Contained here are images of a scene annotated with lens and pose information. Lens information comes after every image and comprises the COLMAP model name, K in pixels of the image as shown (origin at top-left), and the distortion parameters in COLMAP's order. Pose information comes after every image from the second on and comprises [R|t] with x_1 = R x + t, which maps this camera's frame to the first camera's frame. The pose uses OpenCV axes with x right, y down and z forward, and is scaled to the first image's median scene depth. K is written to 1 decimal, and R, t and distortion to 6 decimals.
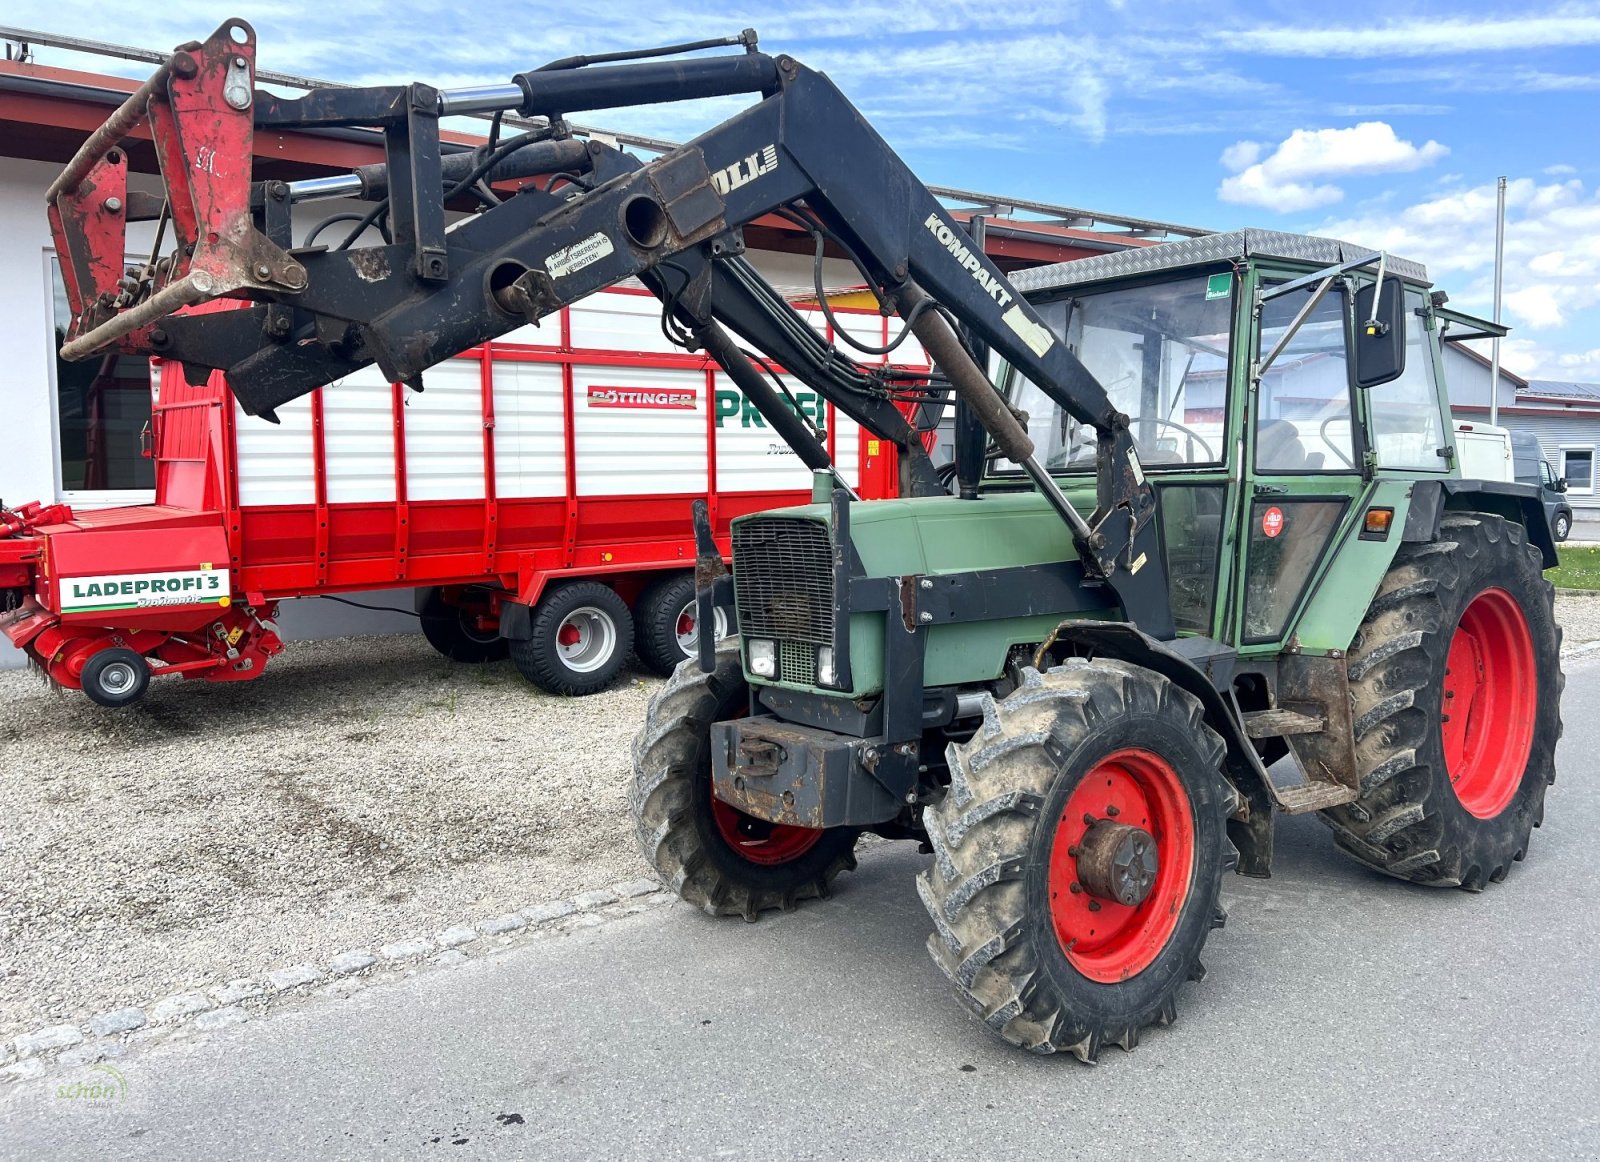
lens RADIAL K [[1220.4, 0, 805.6], [0, 1220.4, 546.9], [0, 0, 1]] dist [0.067631, -0.074737]
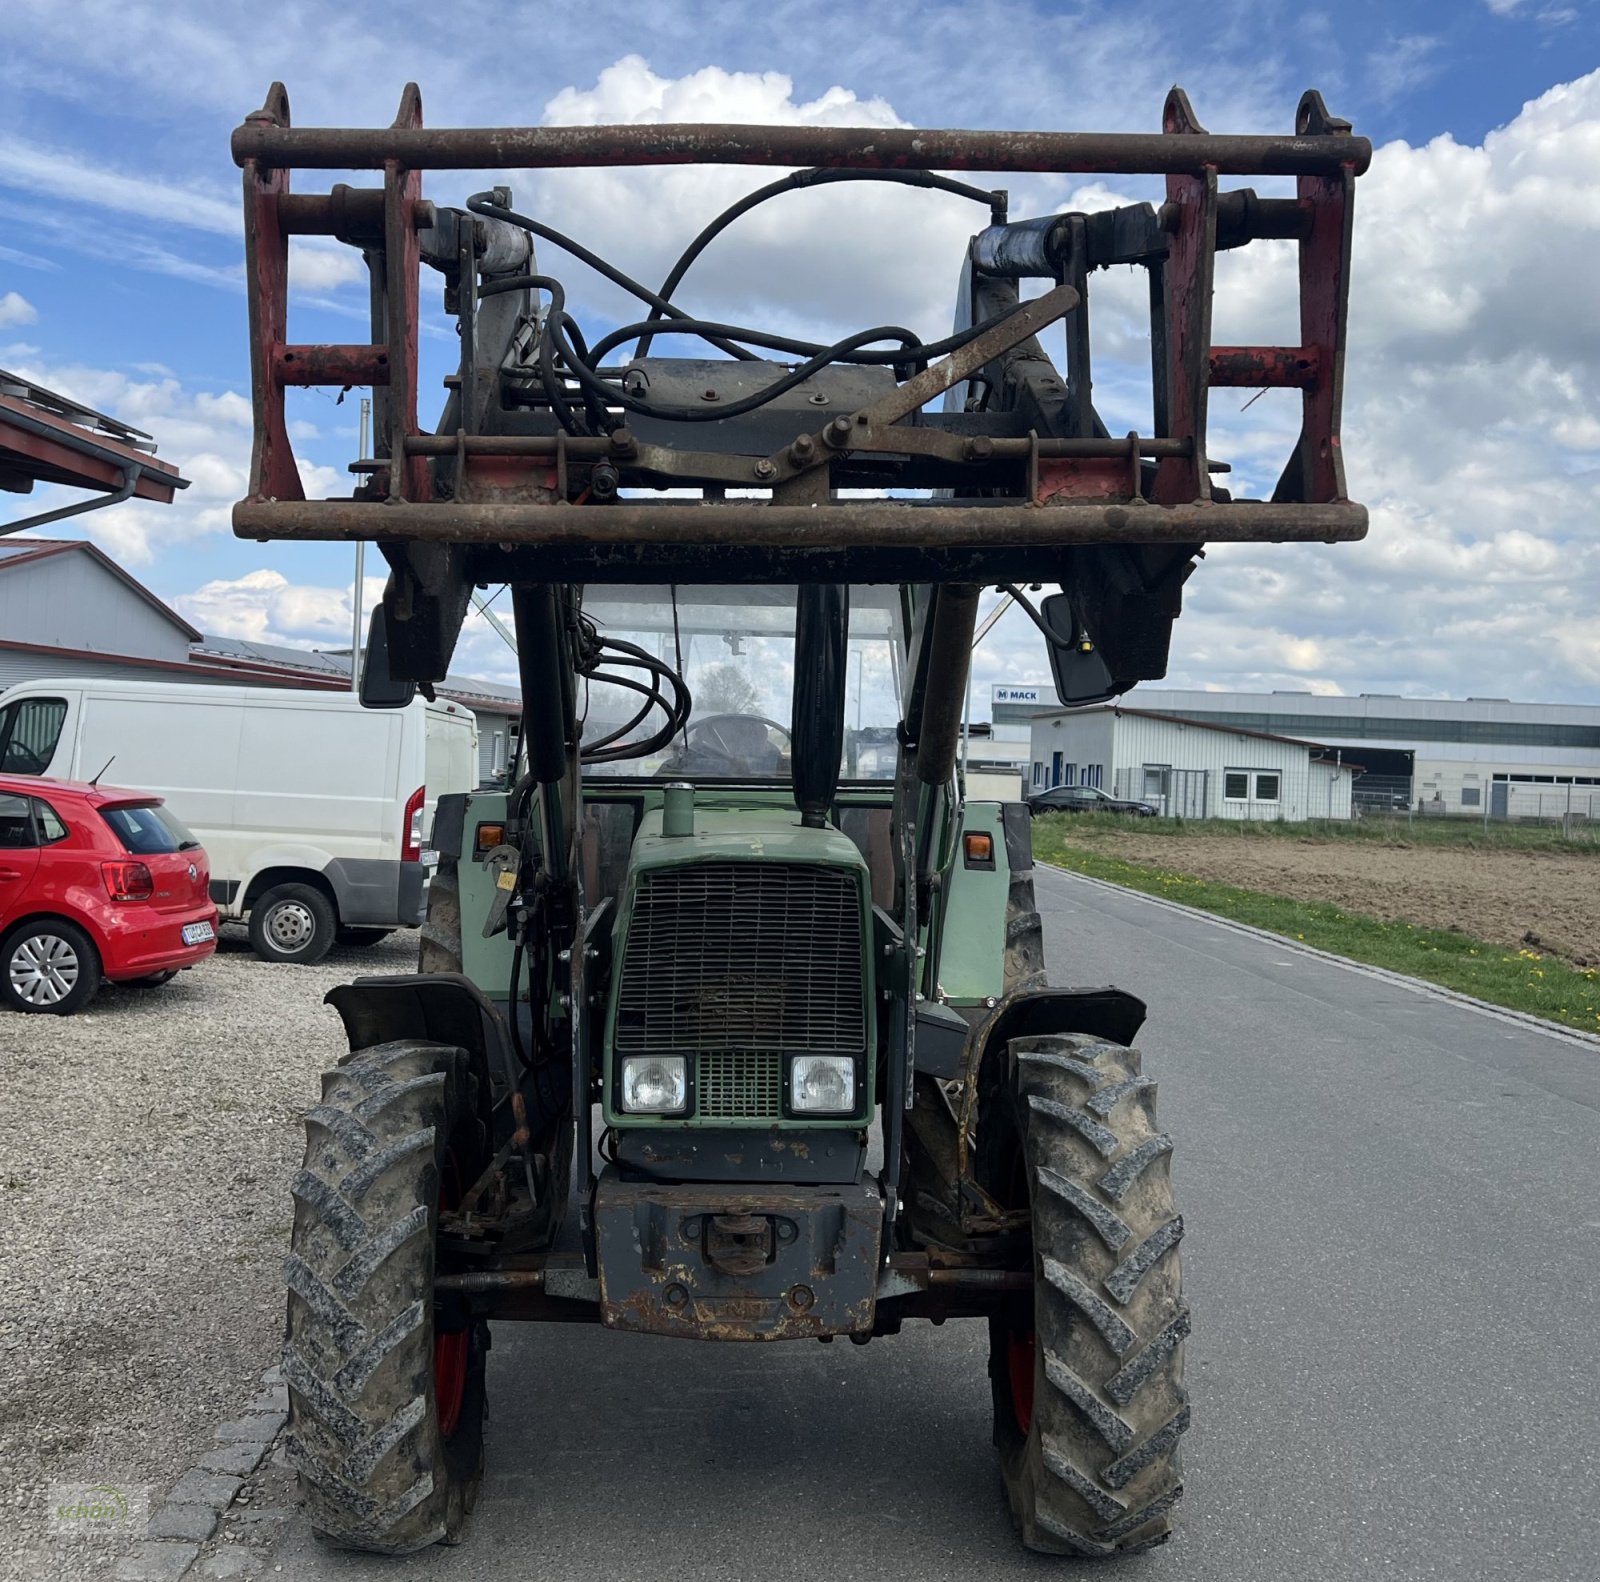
lens RADIAL K [[1740.7, 0, 734.6], [0, 1740.7, 709.5], [0, 0, 1]] dist [0.050096, 0.000000]
pose [[0.640314, 0.047768, 0.766627, -0.650449], [0.010584, 0.997421, -0.070989, -0.035004], [-0.768040, 0.053569, 0.638157, 0.346888]]
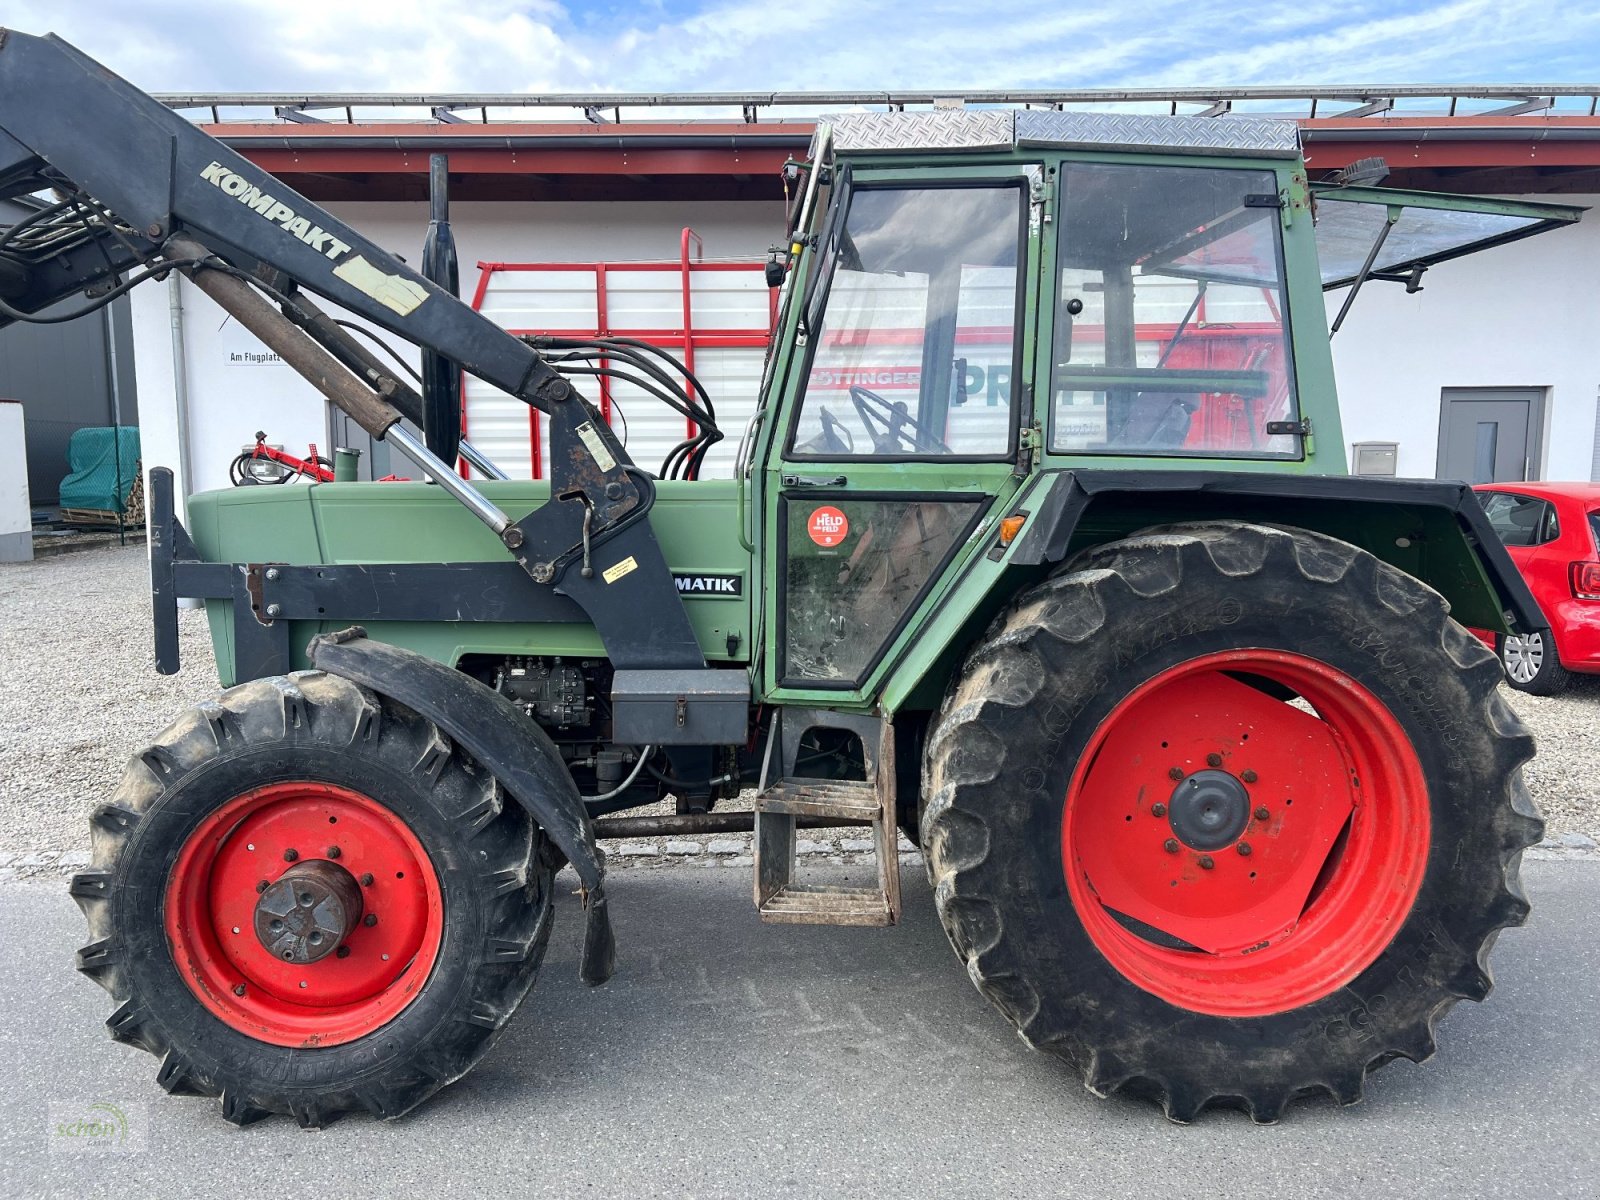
lens RADIAL K [[1197.2, 0, 796.9], [0, 1197.2, 590.6], [0, 0, 1]] dist [0.068306, -0.077771]
pose [[0.801868, 0.072744, -0.593057, 0.802272], [-0.044072, 0.997058, 0.062709, -0.026116], [0.595874, -0.024148, 0.802715, 0.426230]]
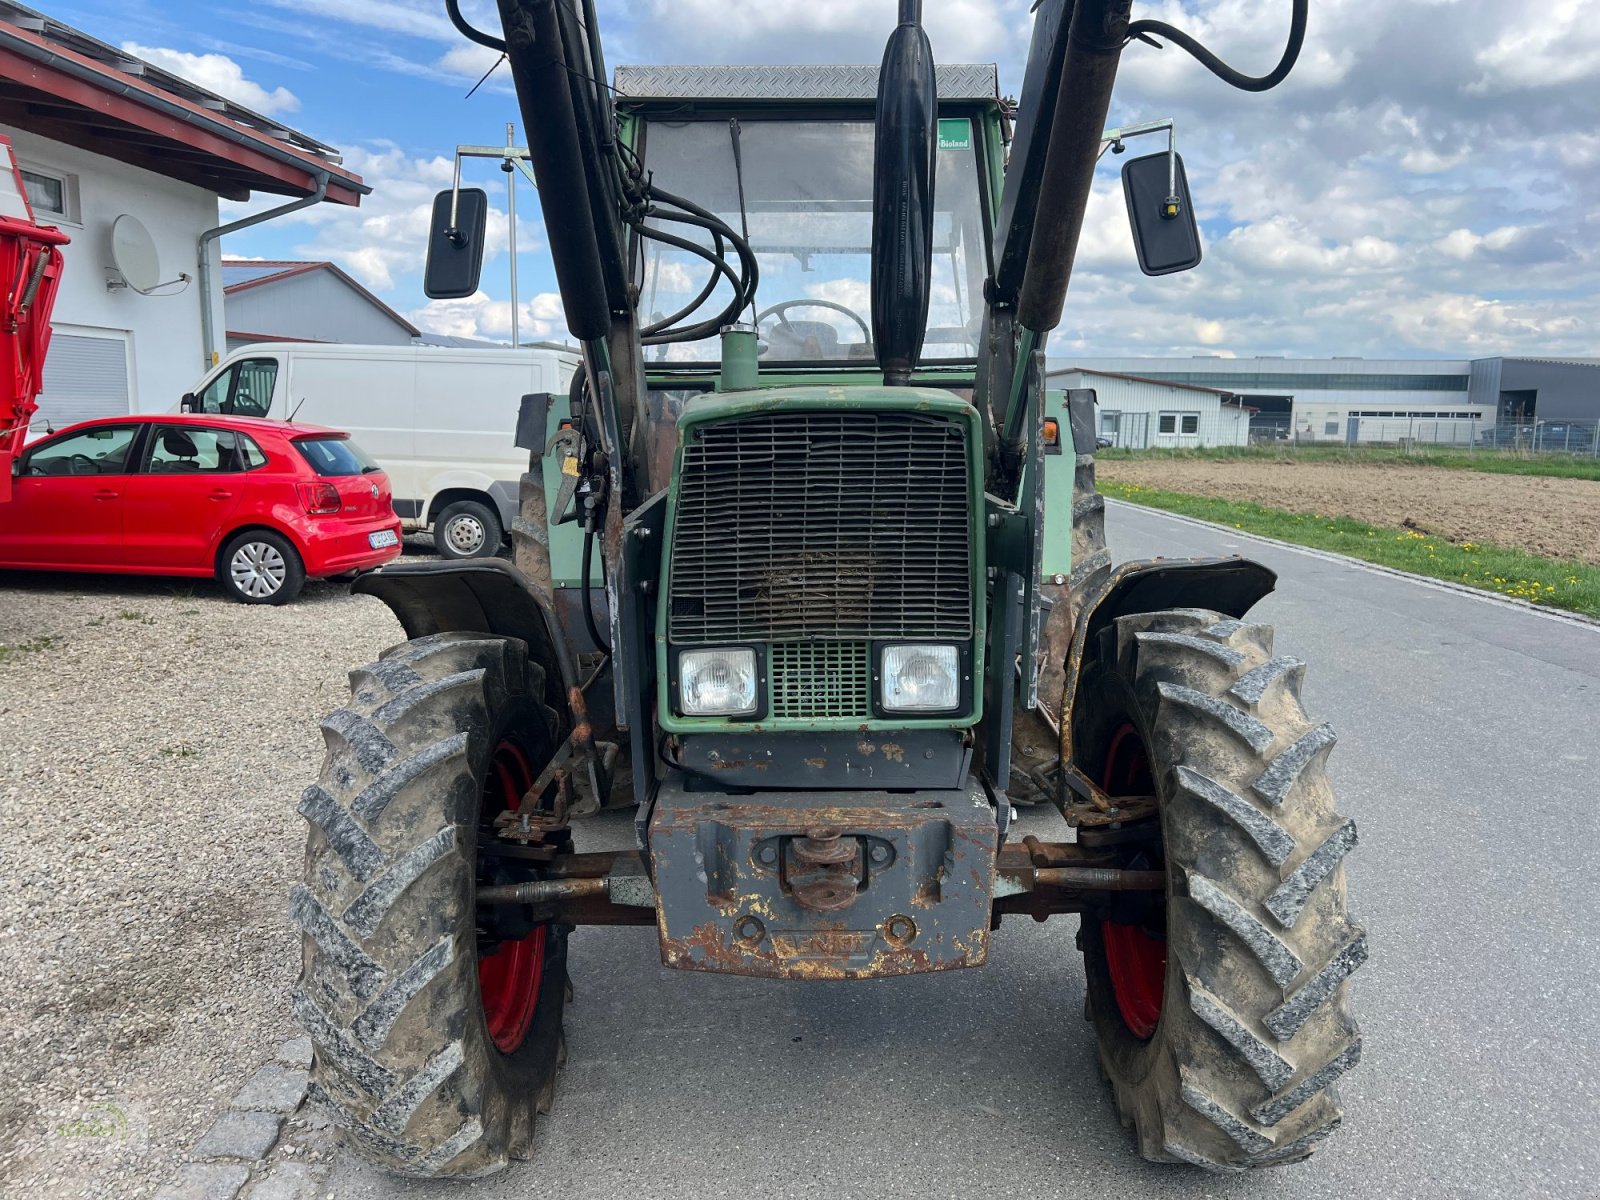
lens RADIAL K [[1197.2, 0, 793.3], [0, 1197.2, 590.7], [0, 0, 1]] dist [0.068306, -0.077771]
pose [[0.649773, -0.097097, 0.753902, -0.366487], [0.034141, 0.994535, 0.098663, 0.001445], [-0.759361, -0.038369, 0.649537, 0.584695]]
